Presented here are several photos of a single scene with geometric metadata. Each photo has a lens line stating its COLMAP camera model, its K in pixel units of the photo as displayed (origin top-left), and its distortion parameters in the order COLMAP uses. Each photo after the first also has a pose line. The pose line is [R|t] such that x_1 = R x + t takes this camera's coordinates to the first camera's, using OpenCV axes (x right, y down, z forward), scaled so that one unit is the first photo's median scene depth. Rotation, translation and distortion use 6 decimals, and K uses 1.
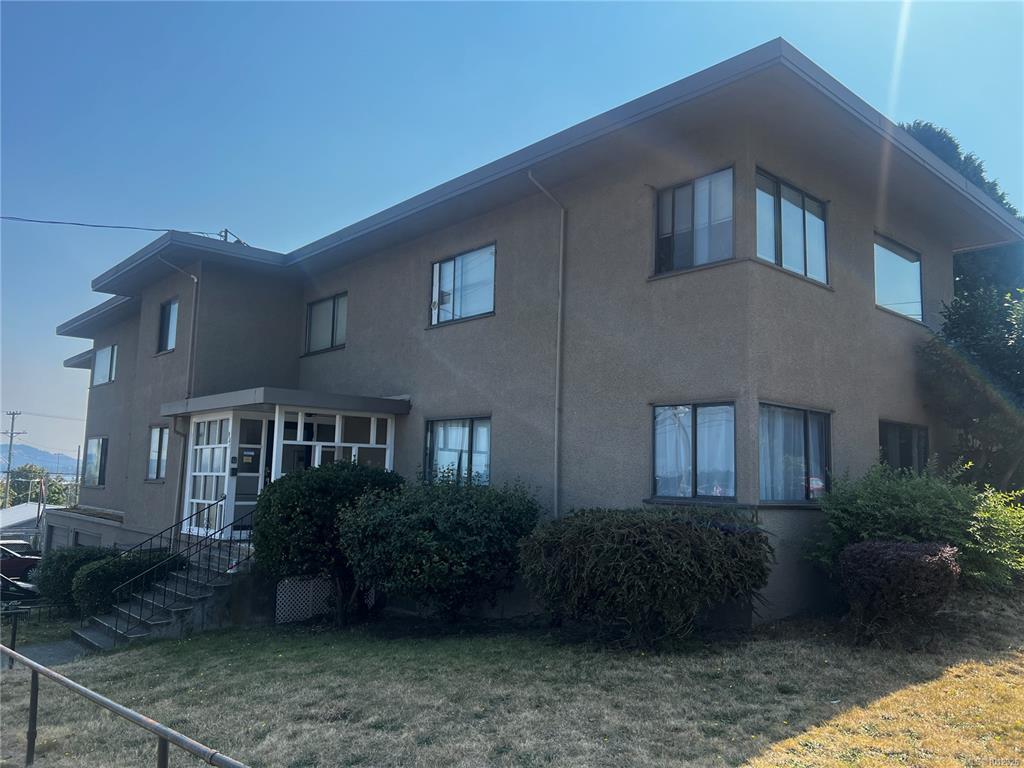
lens RADIAL K [[771.8, 0, 512.9], [0, 771.8, 401.3], [0, 0, 1]] dist [0.034700, -0.023164]
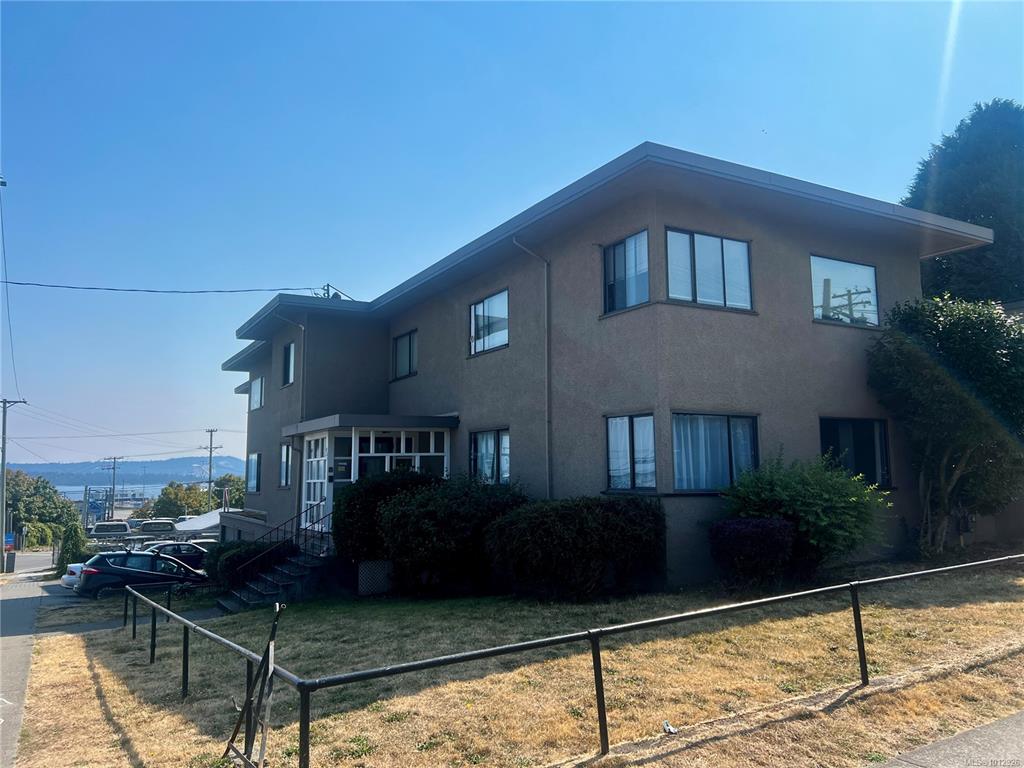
lens RADIAL K [[771.8, 0, 514.0], [0, 771.8, 381.4], [0, 0, 1]] dist [0.034700, -0.023164]
pose [[0.977331, -0.059712, -0.203124, 0.238897], [0.055795, 0.998130, -0.024961, -0.024549], [0.204234, 0.013062, 0.978835, -0.224612]]
